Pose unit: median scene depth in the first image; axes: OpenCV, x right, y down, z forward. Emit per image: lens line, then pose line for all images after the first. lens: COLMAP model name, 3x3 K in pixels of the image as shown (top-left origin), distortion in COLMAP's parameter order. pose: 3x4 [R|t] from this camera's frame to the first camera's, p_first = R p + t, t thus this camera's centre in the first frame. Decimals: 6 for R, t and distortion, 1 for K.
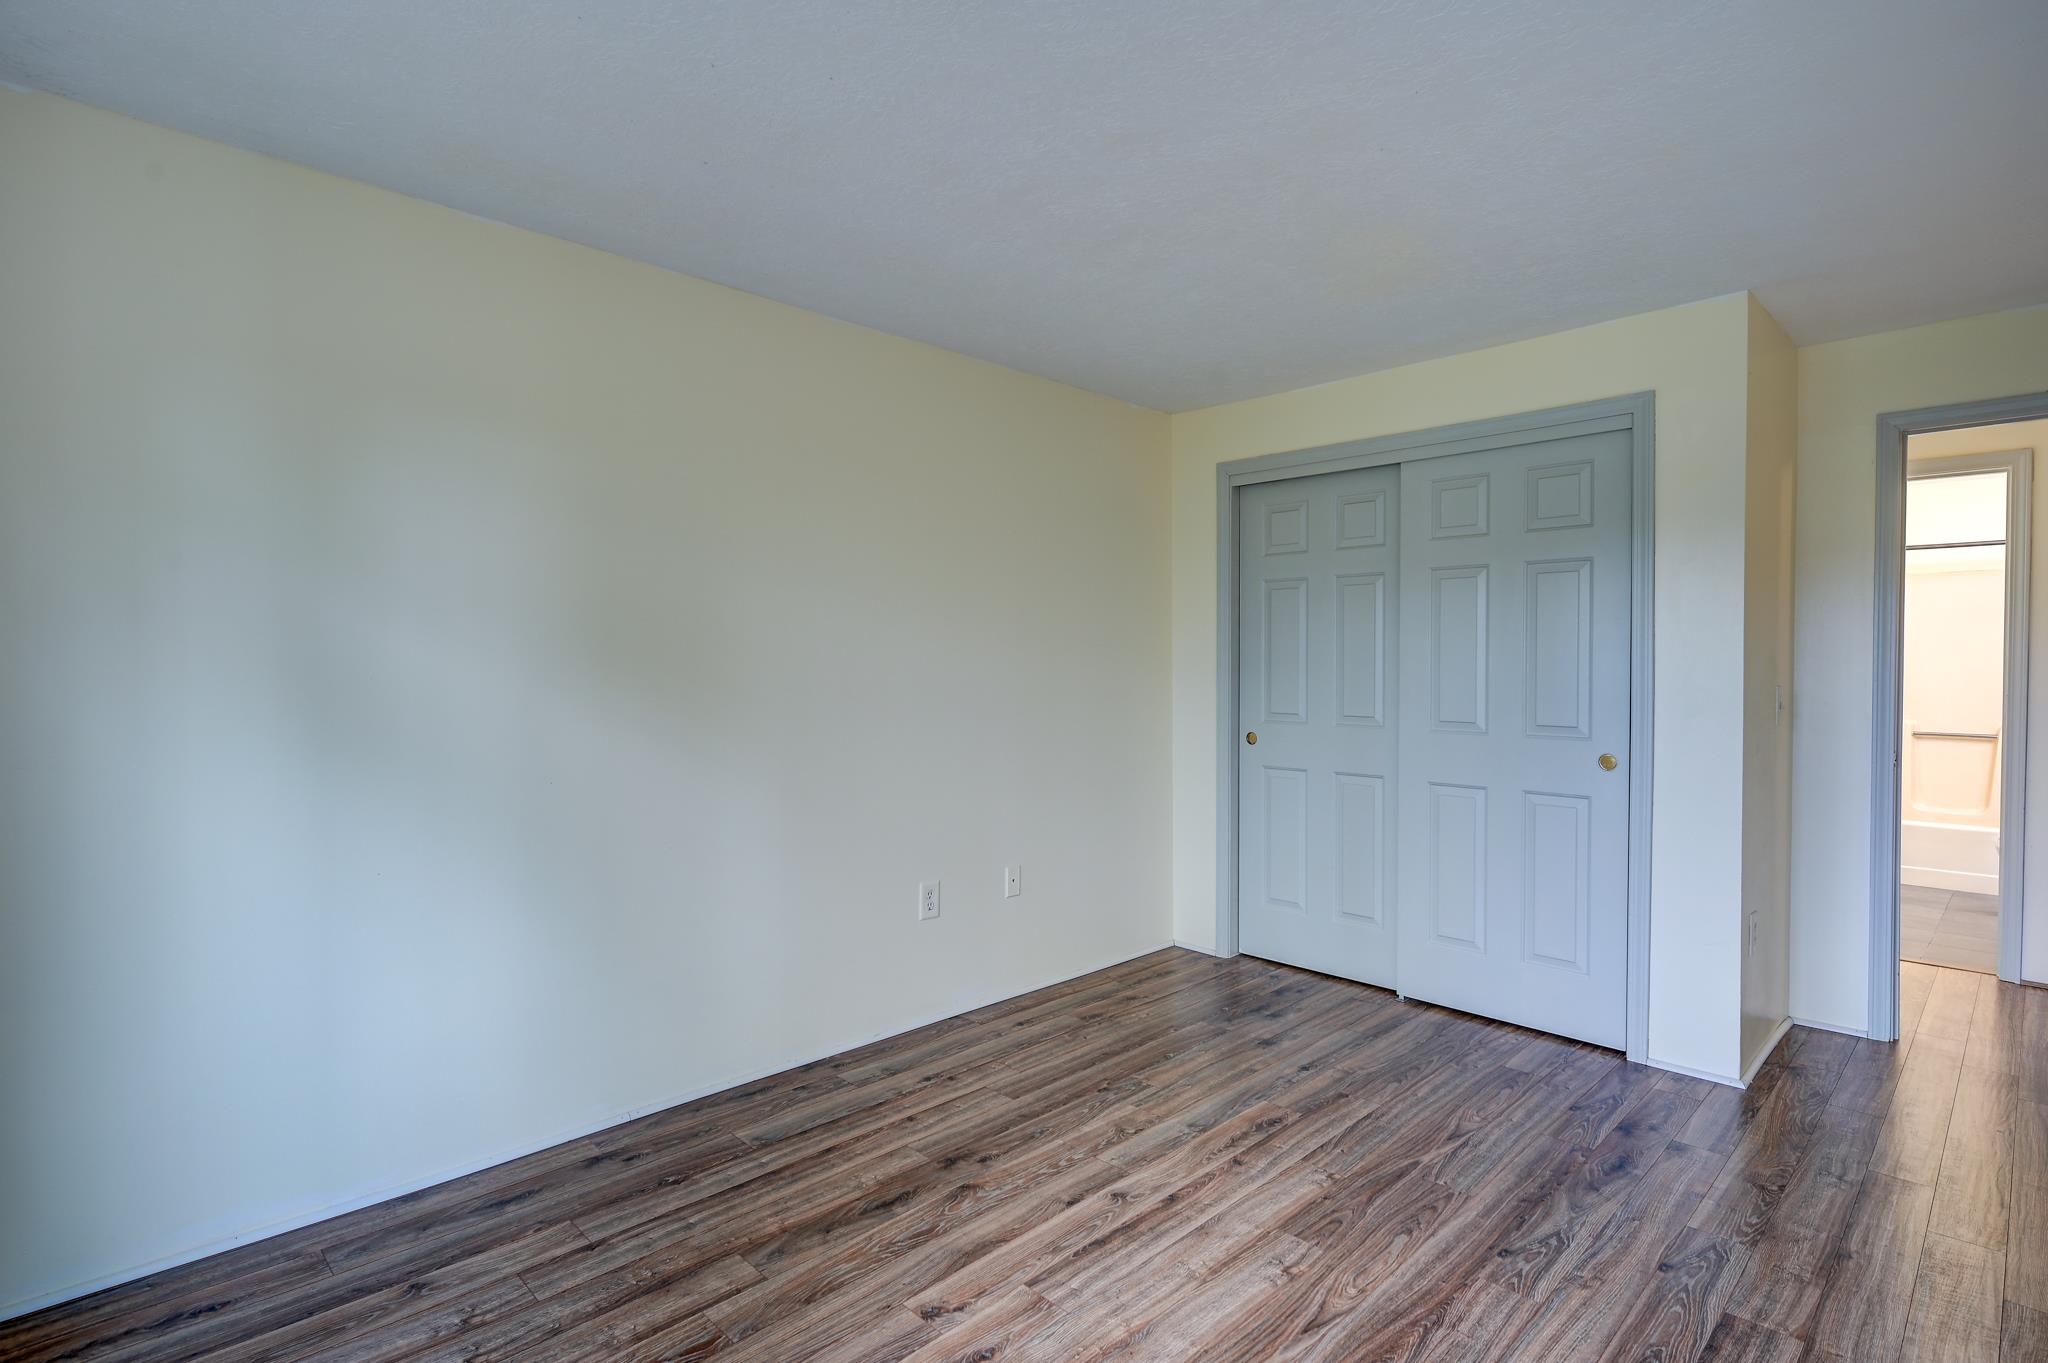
lens RADIAL K [[992.6, 0, 1026.0], [0, 992.6, 675.3], [0, 0, 1]] dist [-0.000428, -0.000201]
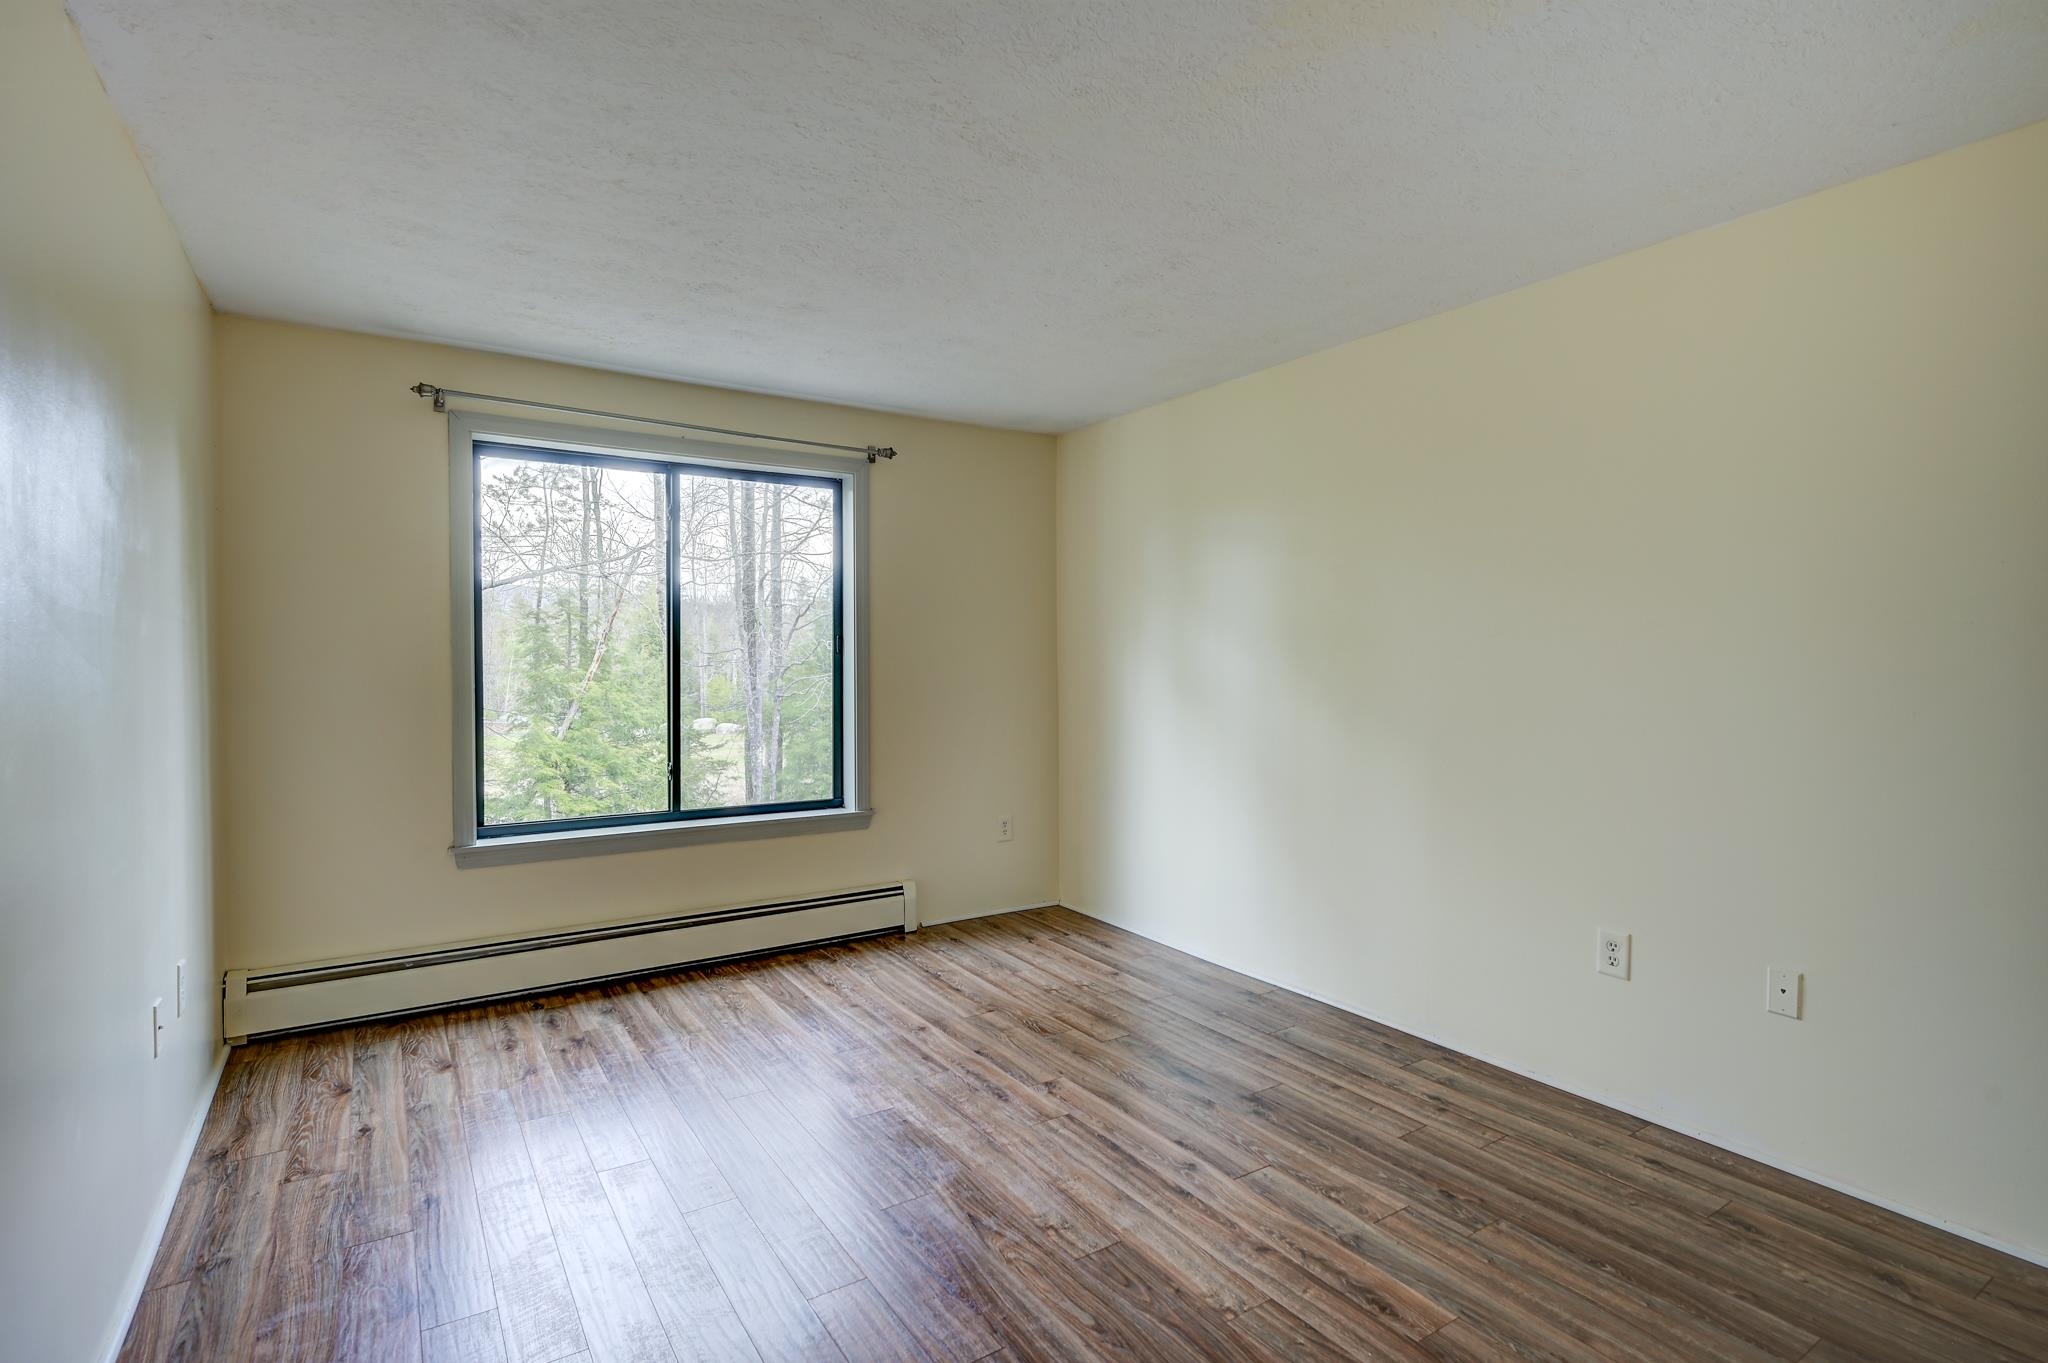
lens RADIAL K [[998.0, 0, 1047.9], [0, 998.0, 688.4], [0, 0, 1]] dist [-0.003553, -0.000198]
pose [[-0.178464, 0.031616, -0.983438, 0.854450], [-0.011789, 0.999343, 0.034266, -0.008176], [0.983876, 0.017710, -0.177974, 0.776895]]
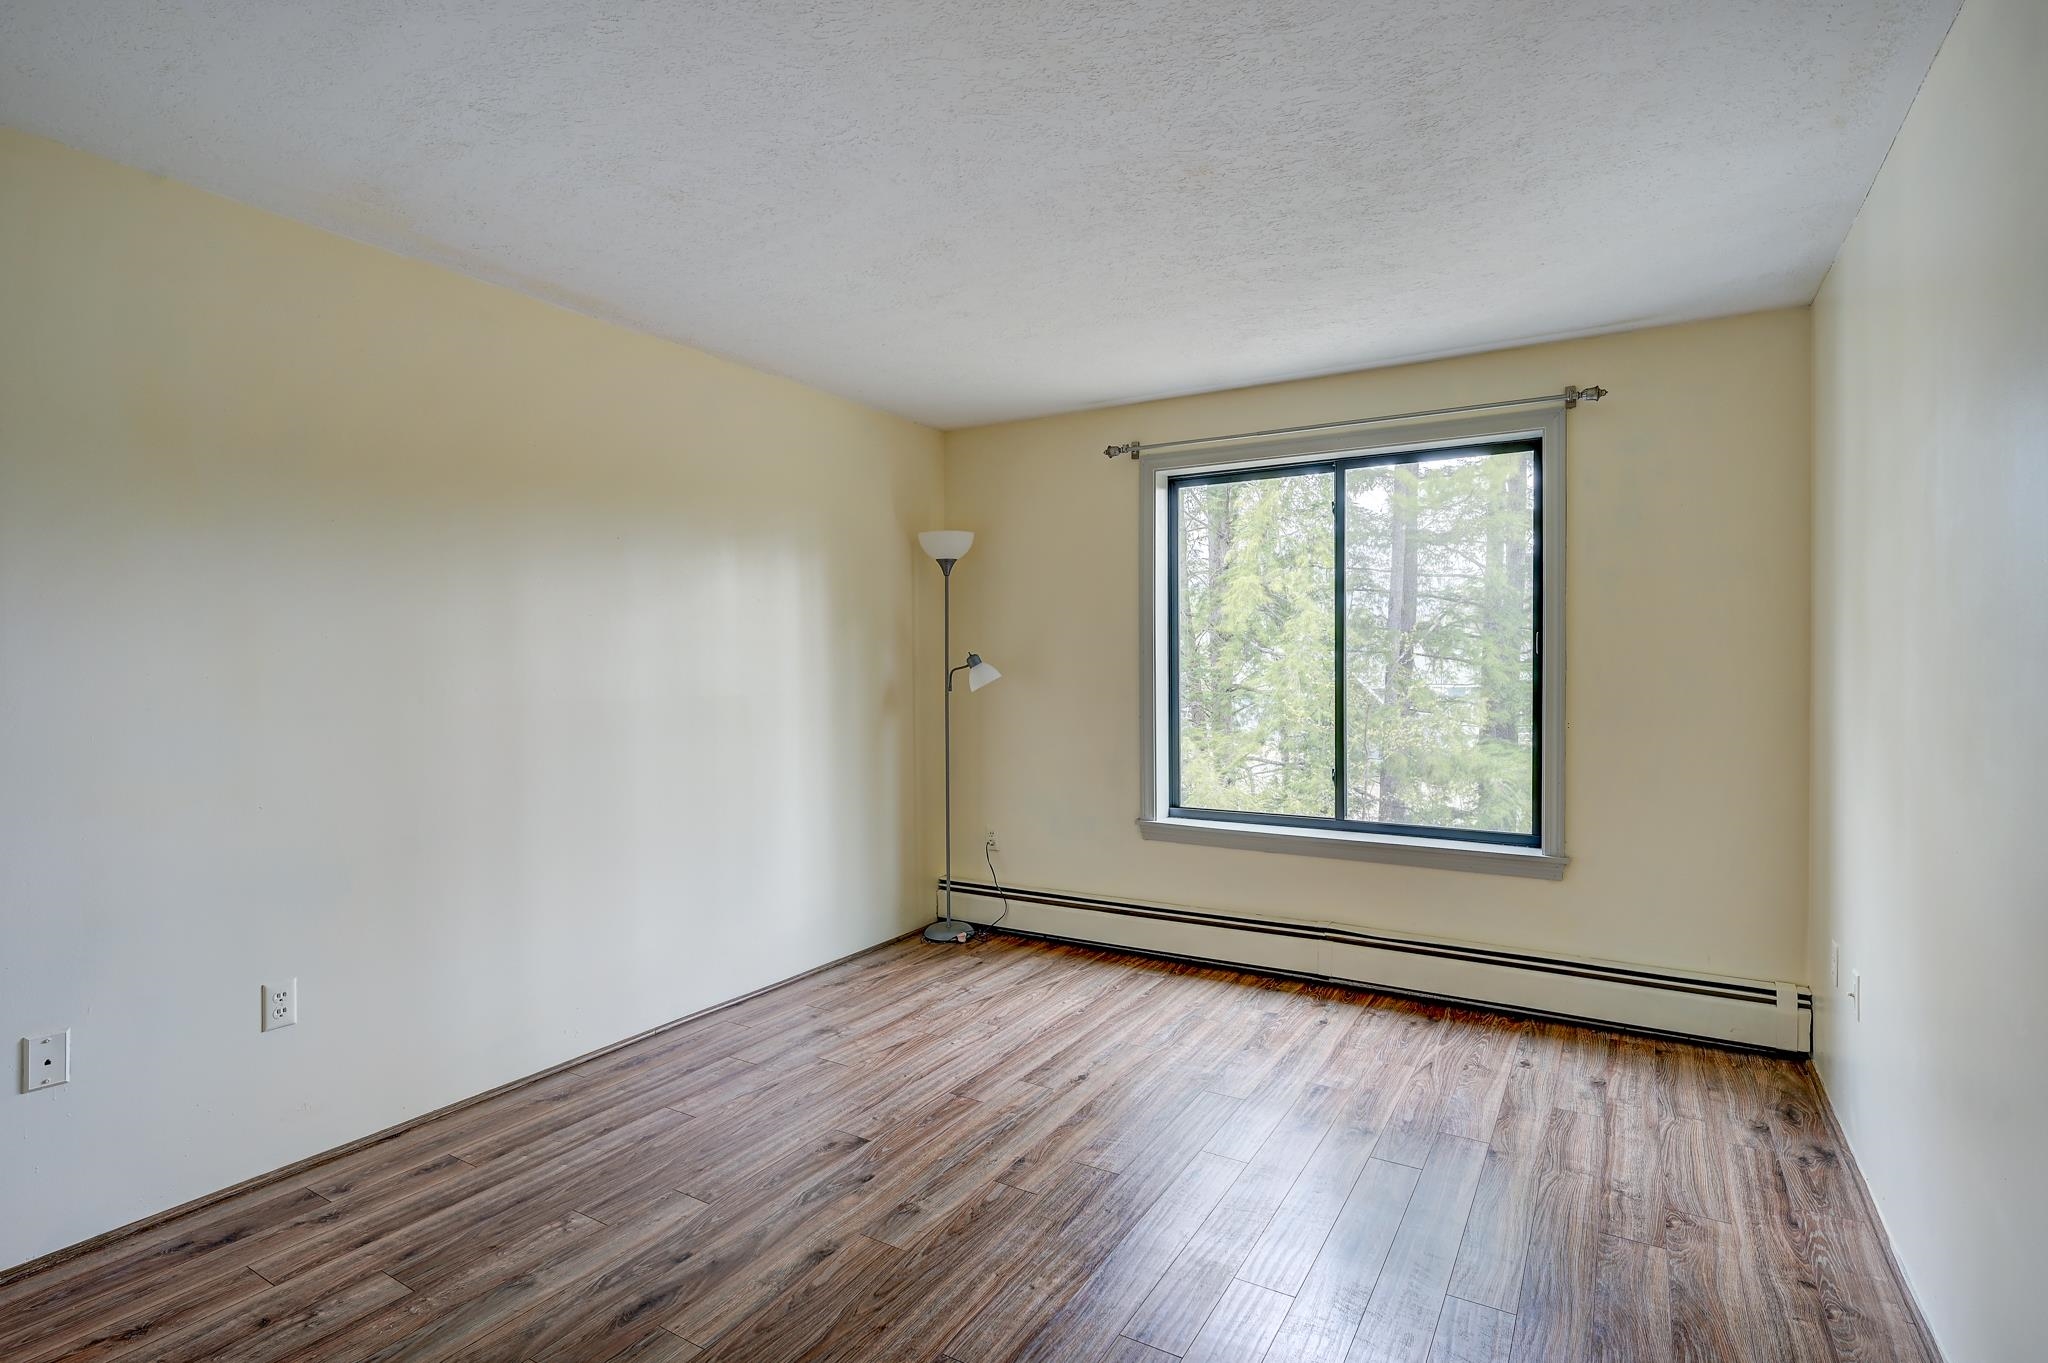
lens RADIAL K [[1051.8, 0, 1024.0], [0, 1051.8, 681.5], [0, 0, 1]] dist [0.042714, -0.000302]
pose [[-0.967456, 0.007950, -0.252914, 0.012718], [-0.000516, 0.999442, 0.033391, -0.022672], [0.253039, 0.032435, -0.966912, 1.630827]]
